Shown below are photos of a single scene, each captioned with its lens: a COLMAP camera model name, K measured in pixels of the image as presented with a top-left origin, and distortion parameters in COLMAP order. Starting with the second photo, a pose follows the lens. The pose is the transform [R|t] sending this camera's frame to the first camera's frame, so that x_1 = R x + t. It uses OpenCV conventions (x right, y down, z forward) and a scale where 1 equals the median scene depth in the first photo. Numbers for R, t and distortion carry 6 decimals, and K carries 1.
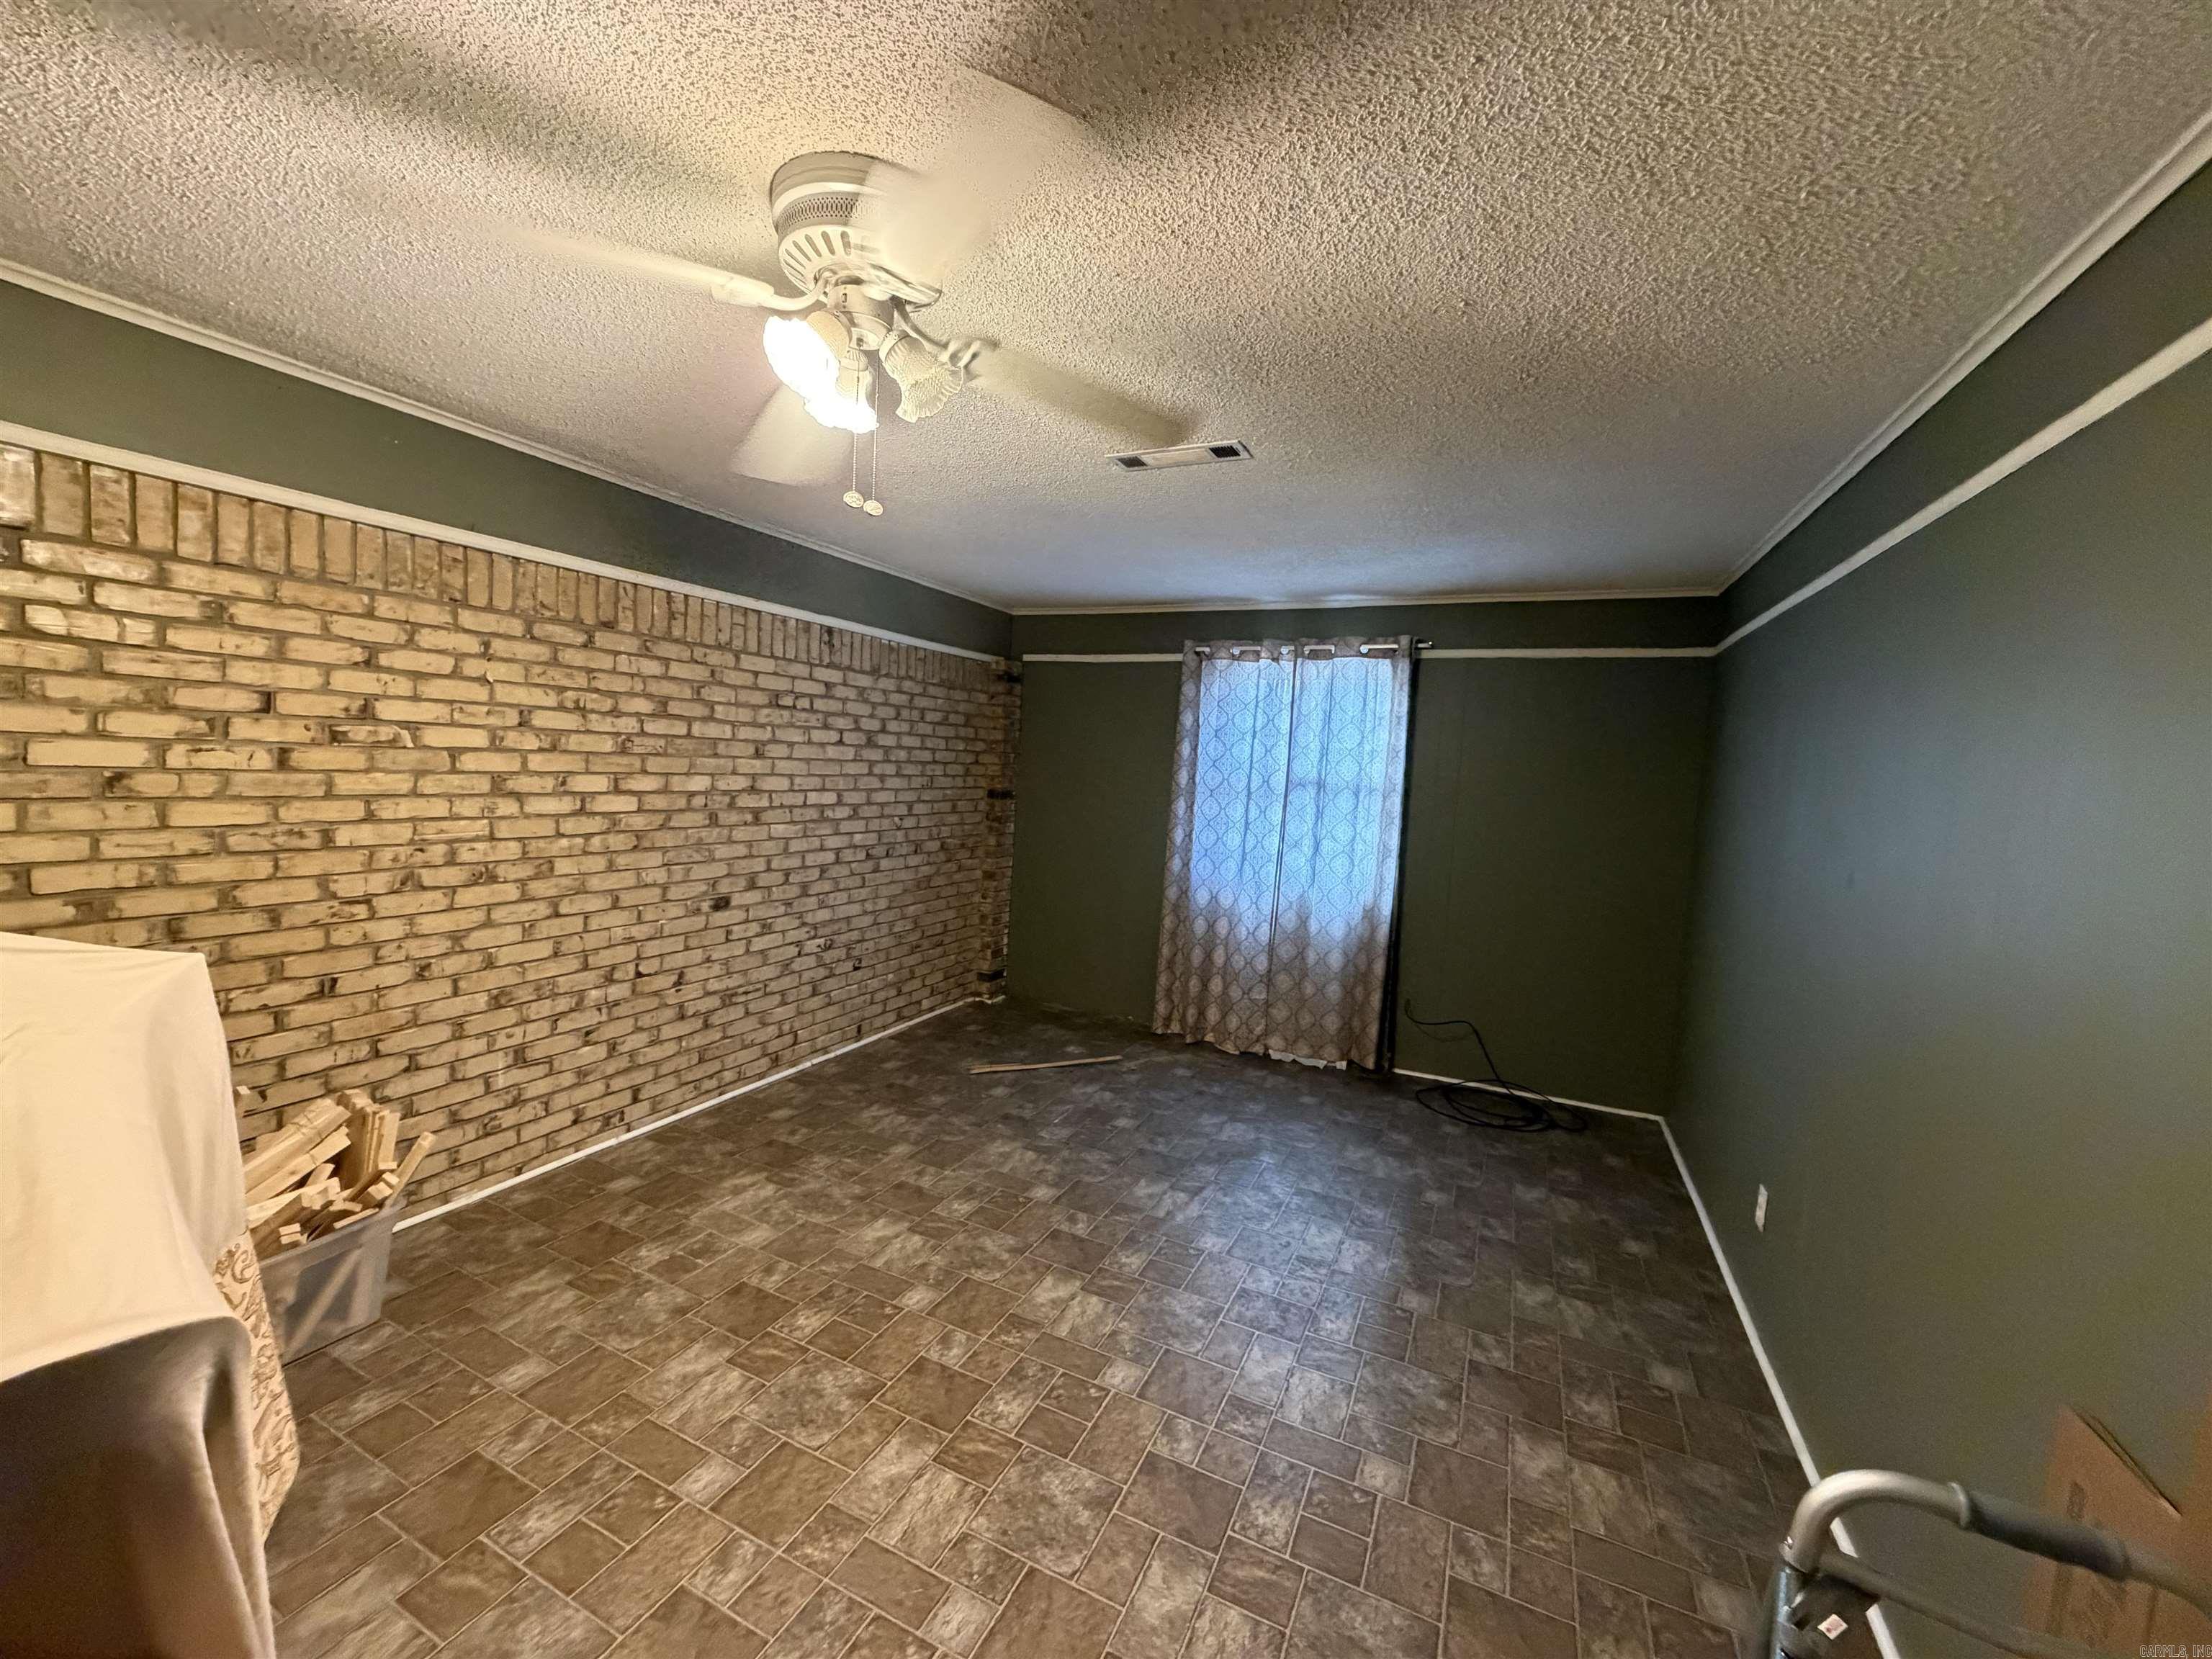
lens RADIAL K [[878.7, 0, 1098.6], [0, 878.7, 831.6], [0, 0, 1]] dist [-0.000100, 0.000222]
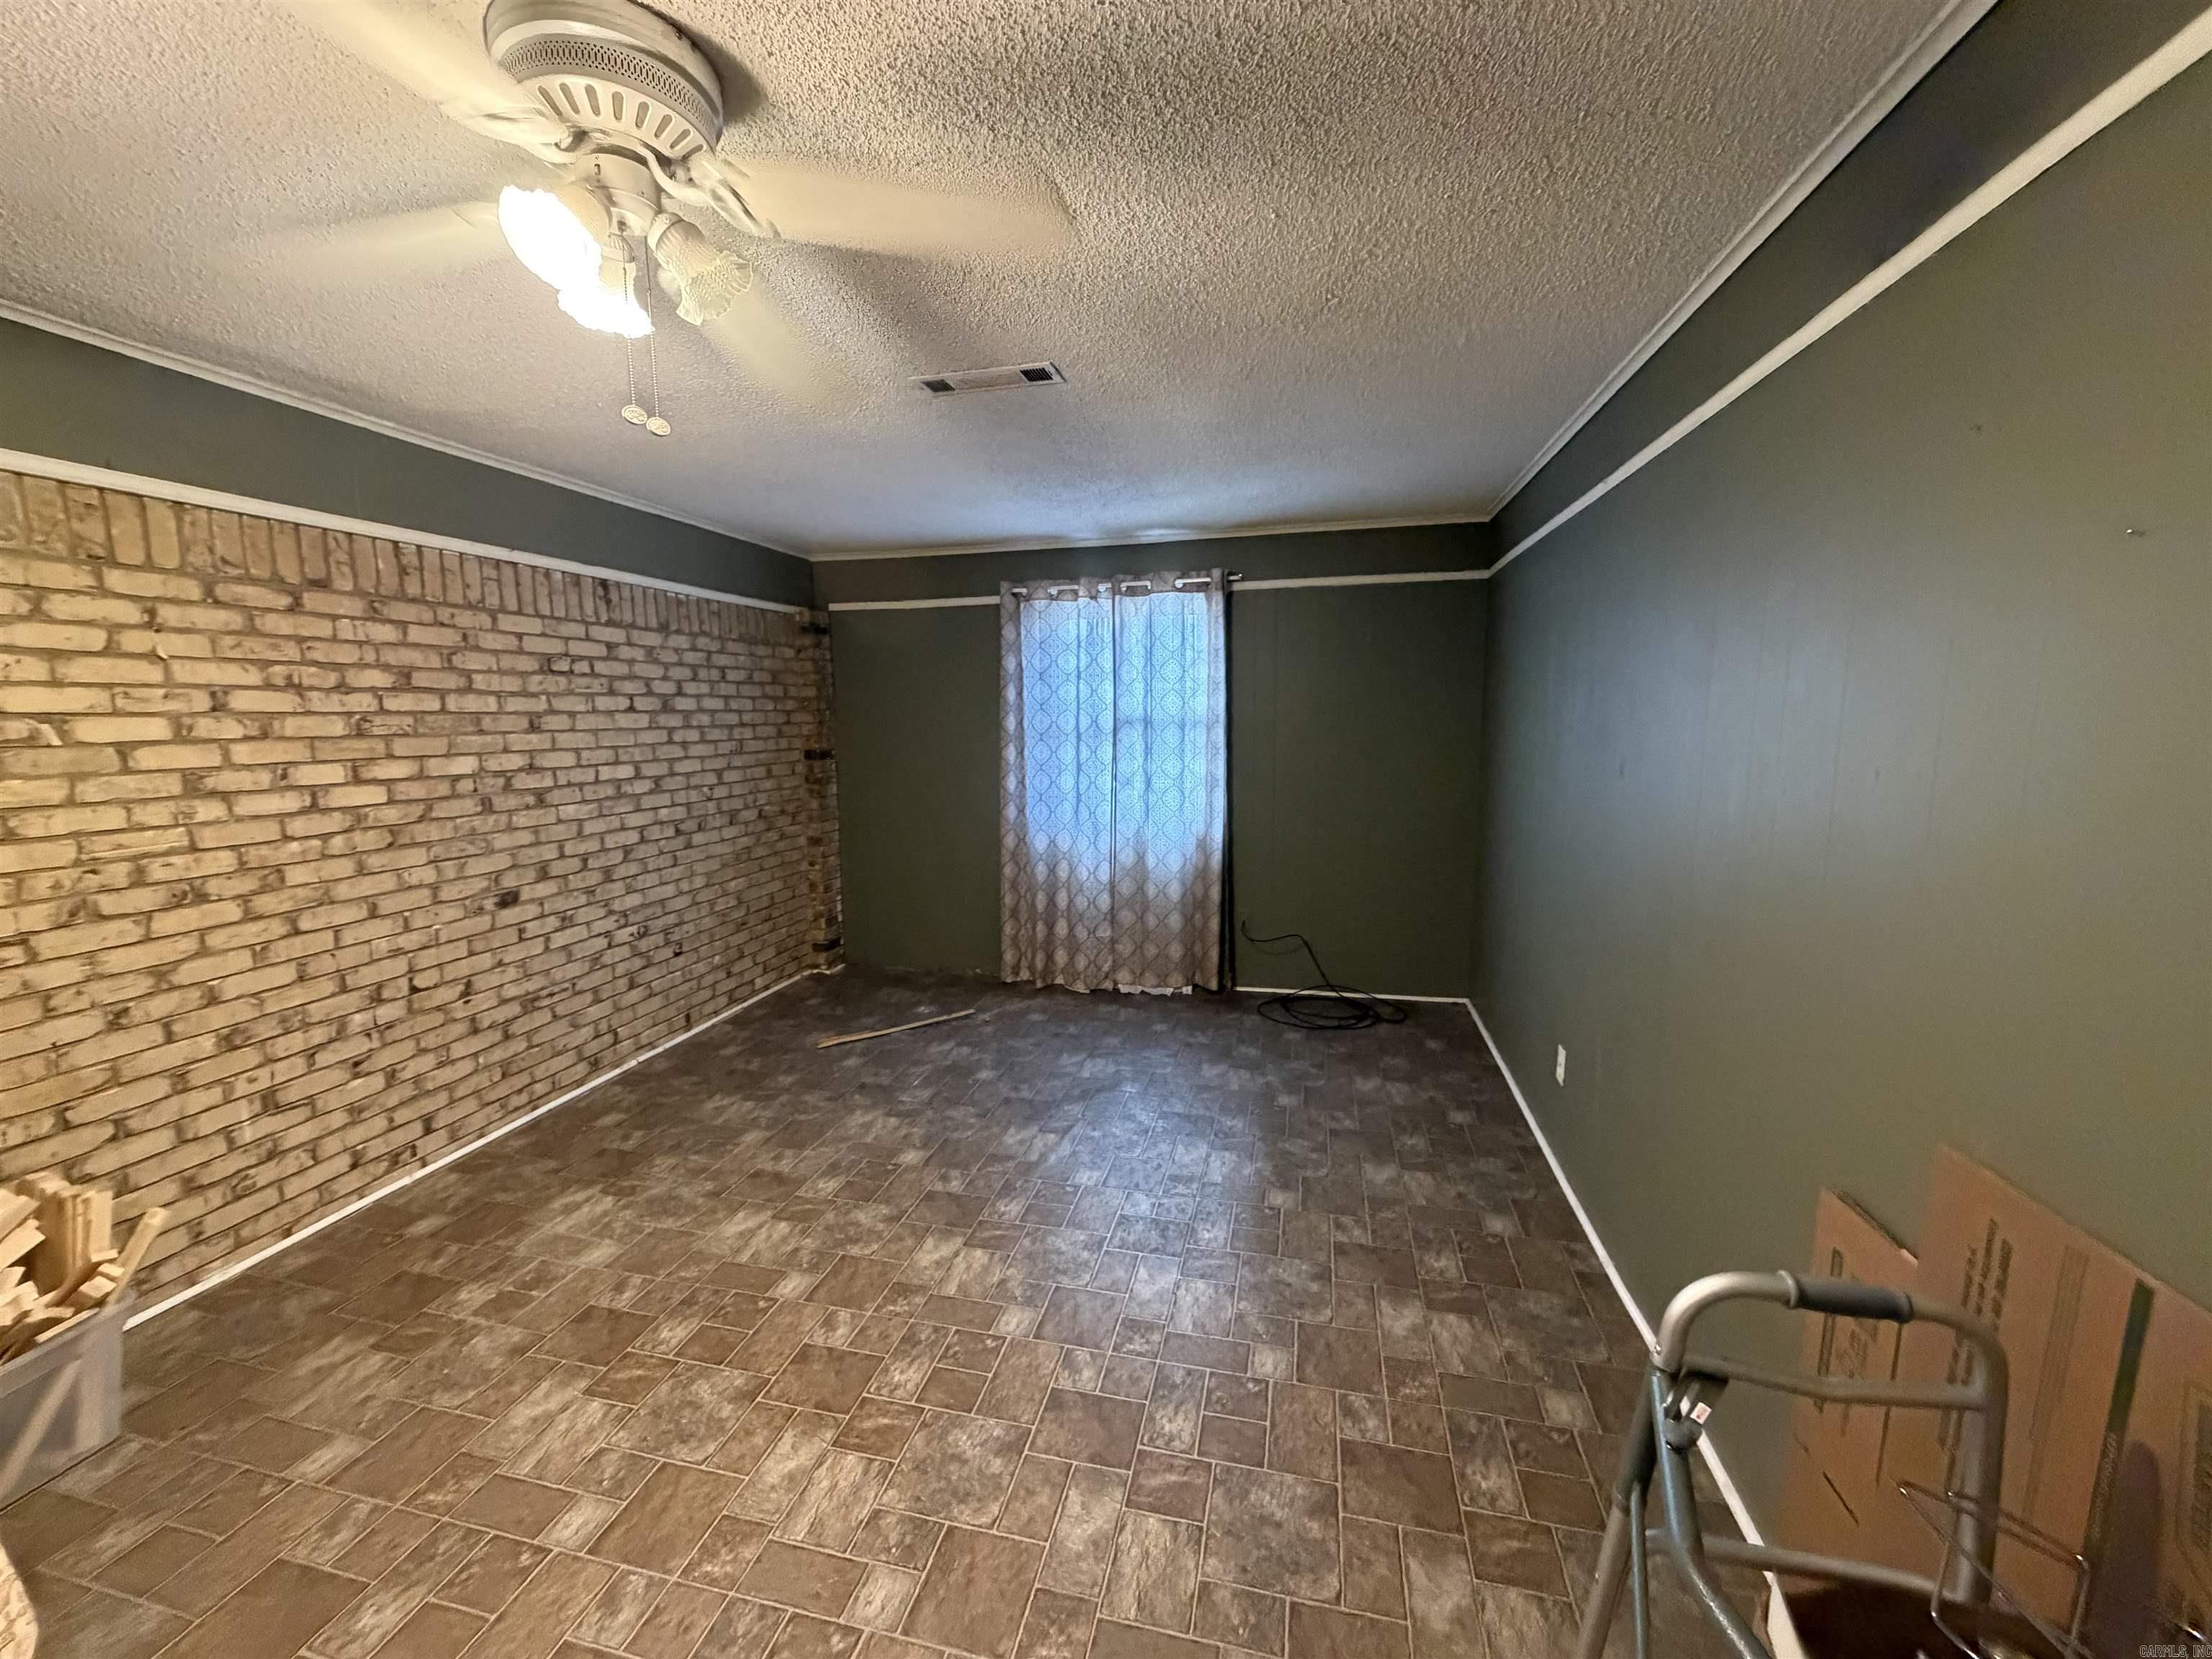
lens RADIAL K [[878.7, 0, 1098.6], [0, 878.7, 831.6], [0, 0, 1]] dist [-0.000100, 0.000222]
pose [[0.976241, -0.091619, 0.196363, -0.018314], [0.080364, 0.994673, 0.064555, 0.005185], [-0.201232, -0.047241, 0.978404, 0.019126]]
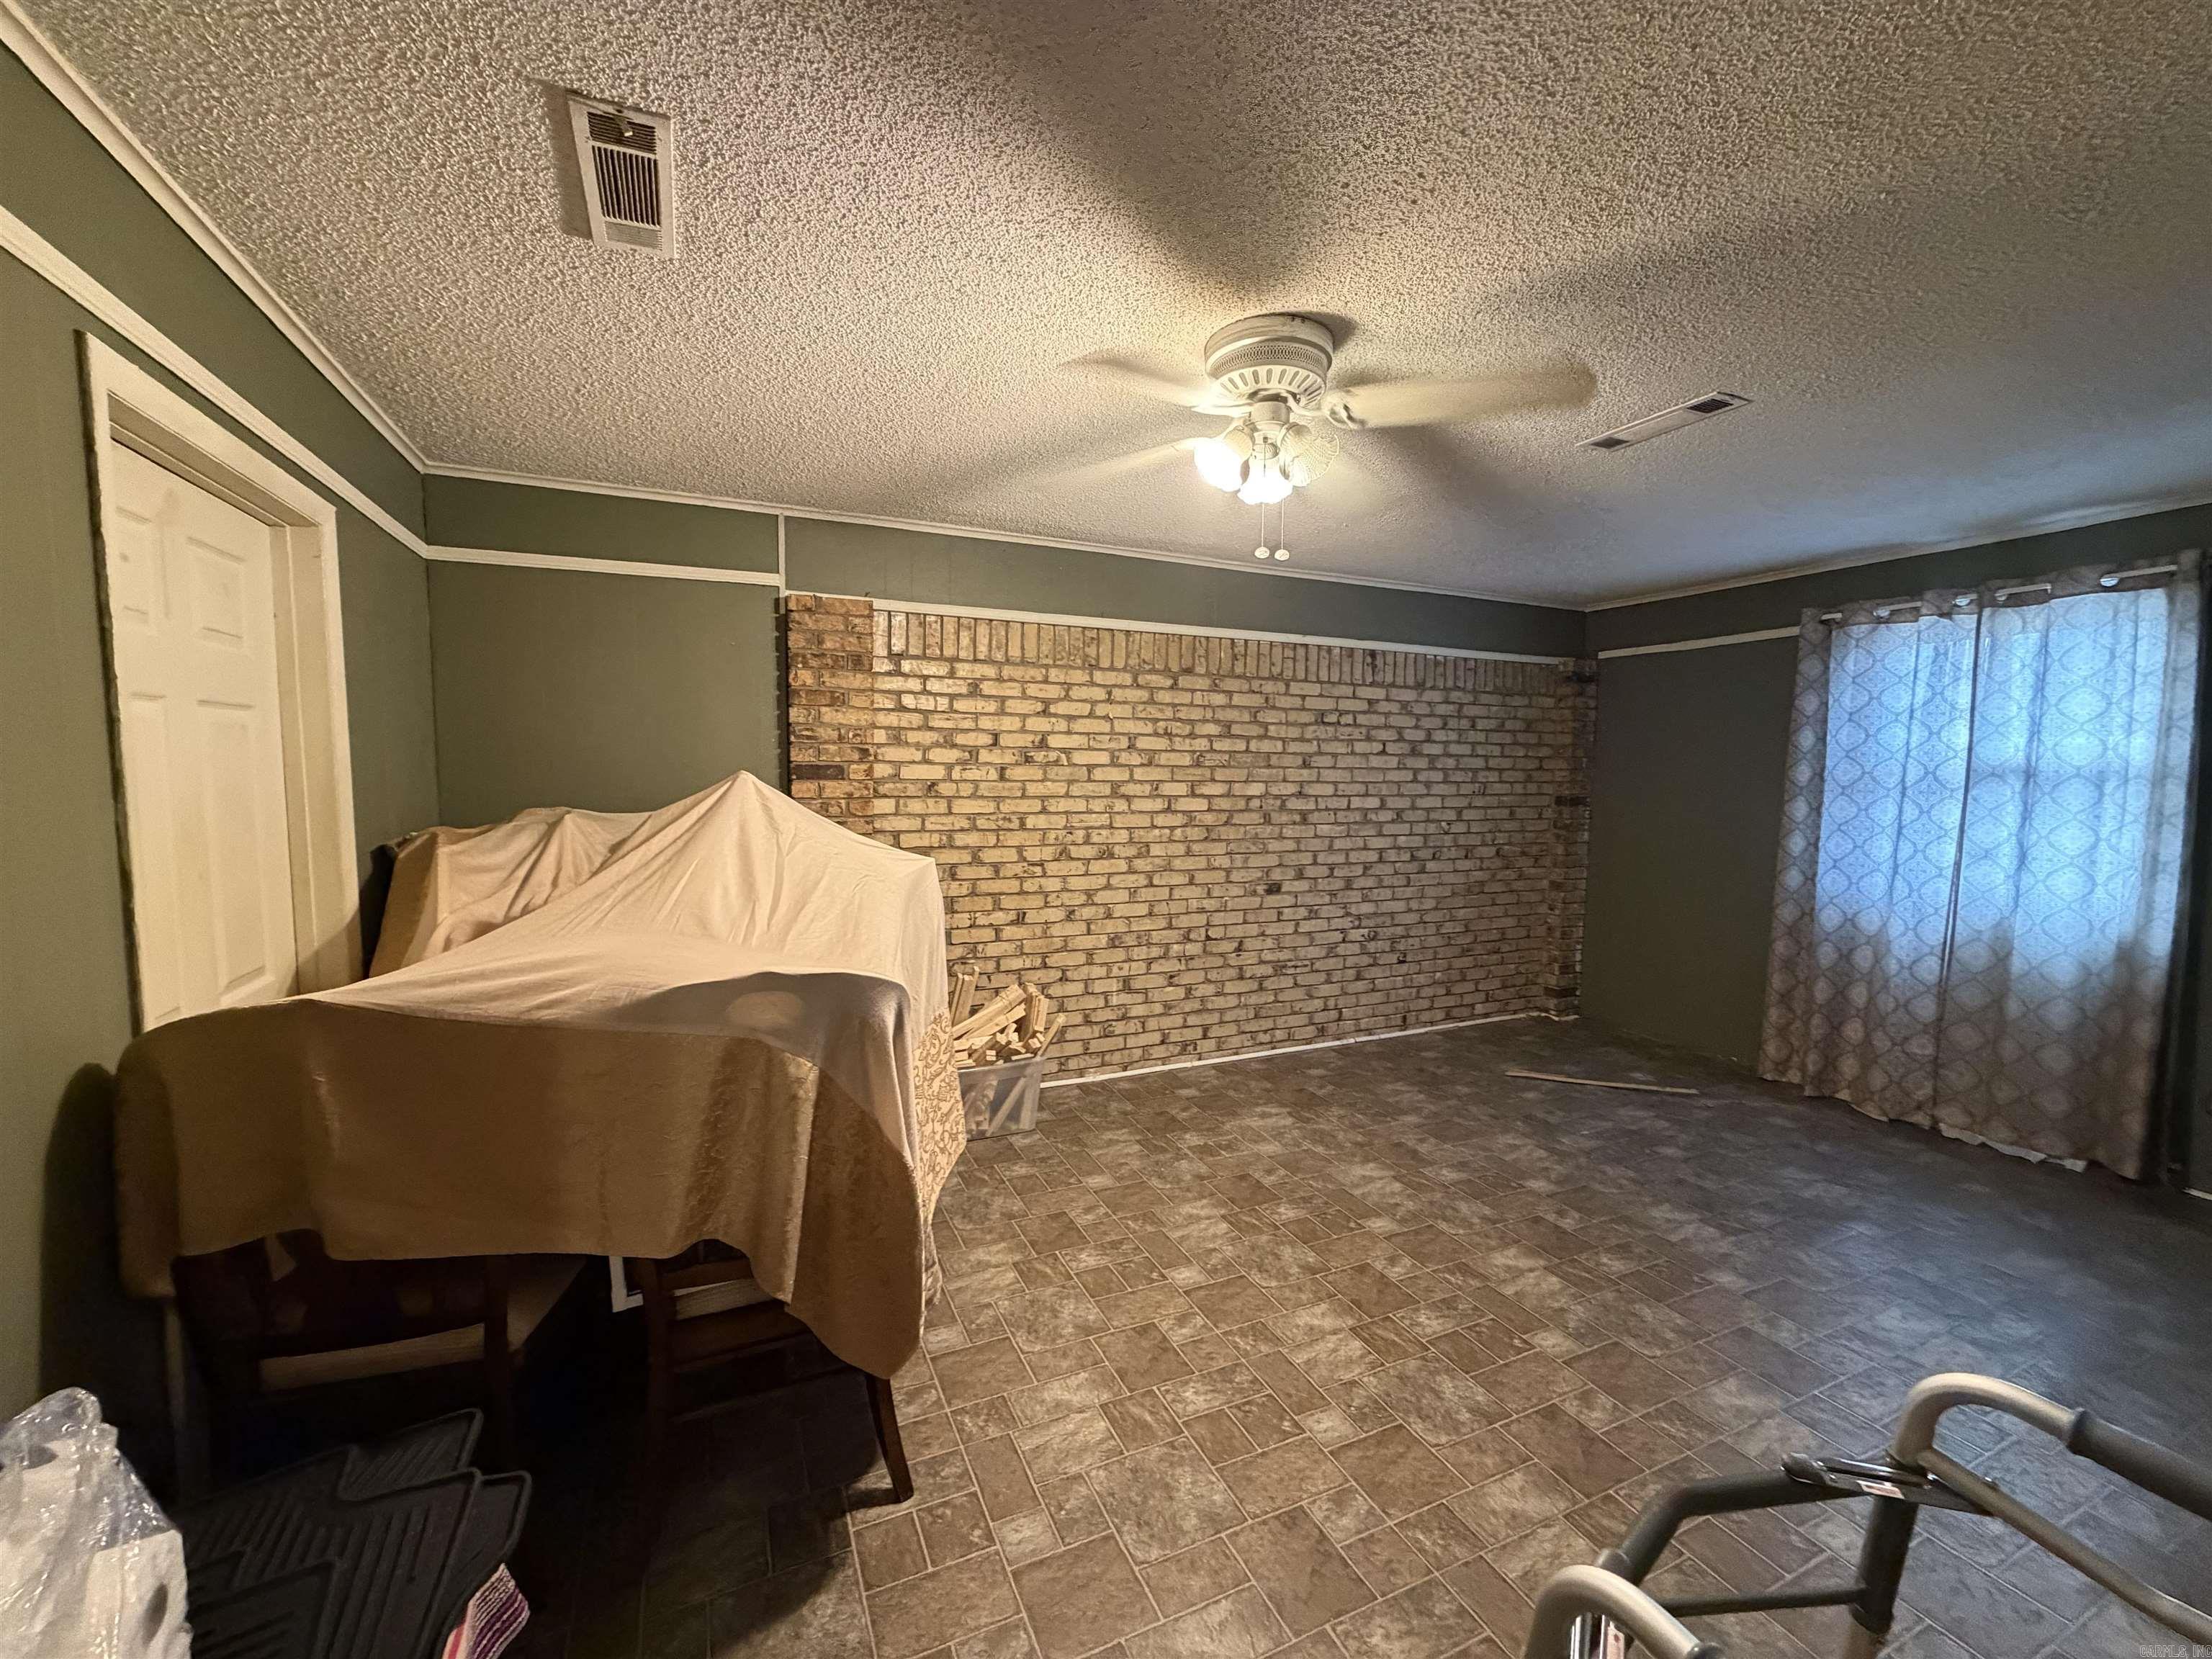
lens RADIAL K [[878.7, 0, 1098.6], [0, 878.7, 831.6], [0, 0, 1]] dist [-0.000100, 0.000222]
pose [[0.761668, -0.000595, -0.647967, 0.193793], [-0.022425, 0.999376, -0.027278, 0.046986], [0.647579, 0.035308, 0.761179, -0.092181]]
